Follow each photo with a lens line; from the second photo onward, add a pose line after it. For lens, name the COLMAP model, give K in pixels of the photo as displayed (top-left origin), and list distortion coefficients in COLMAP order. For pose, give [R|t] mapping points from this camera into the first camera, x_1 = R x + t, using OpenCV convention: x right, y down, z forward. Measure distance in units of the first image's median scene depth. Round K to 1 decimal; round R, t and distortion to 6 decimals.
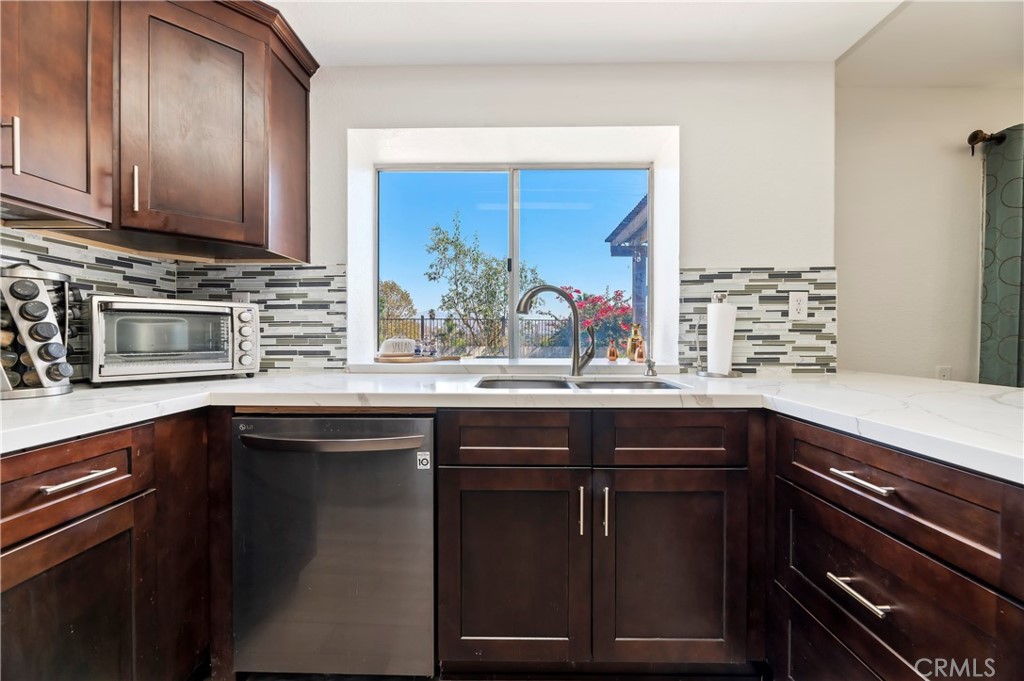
lens RADIAL K [[417.8, 0, 513.3], [0, 417.8, 337.1], [0, 0, 1]] dist [-0.003900, -0.000241]
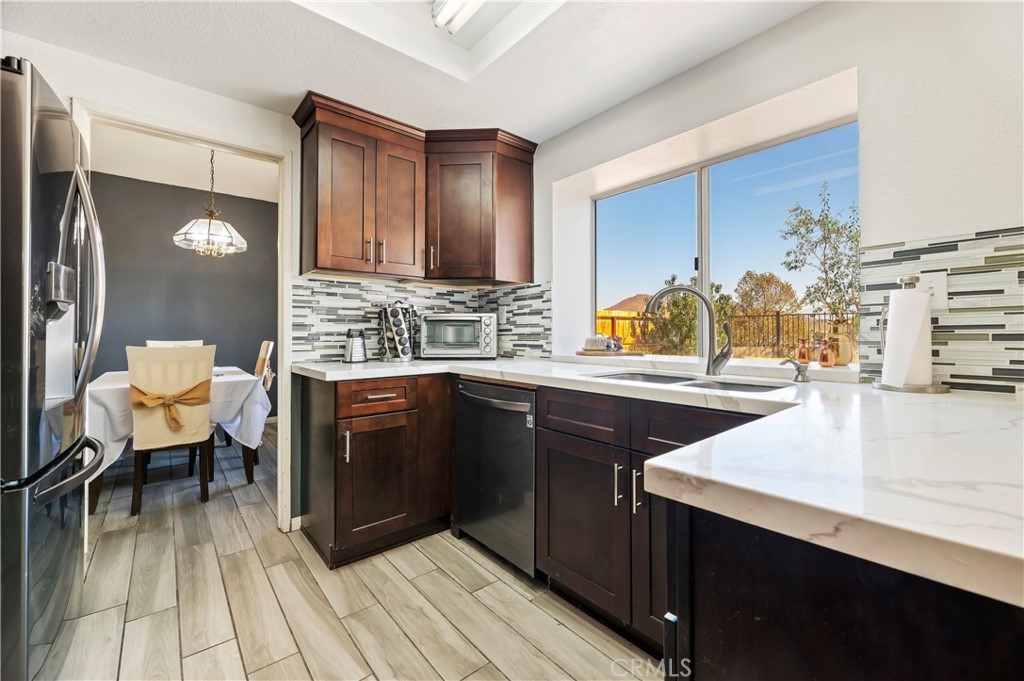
lens RADIAL K [[417.3, 0, 513.3], [0, 417.3, 325.9], [0, 0, 1]] dist [-0.005511, -0.000132]
pose [[0.656472, -0.013876, -0.754222, 0.557319], [-0.002928, 0.999776, -0.020942, -0.000632], [0.754344, 0.015957, 0.656285, 0.011362]]
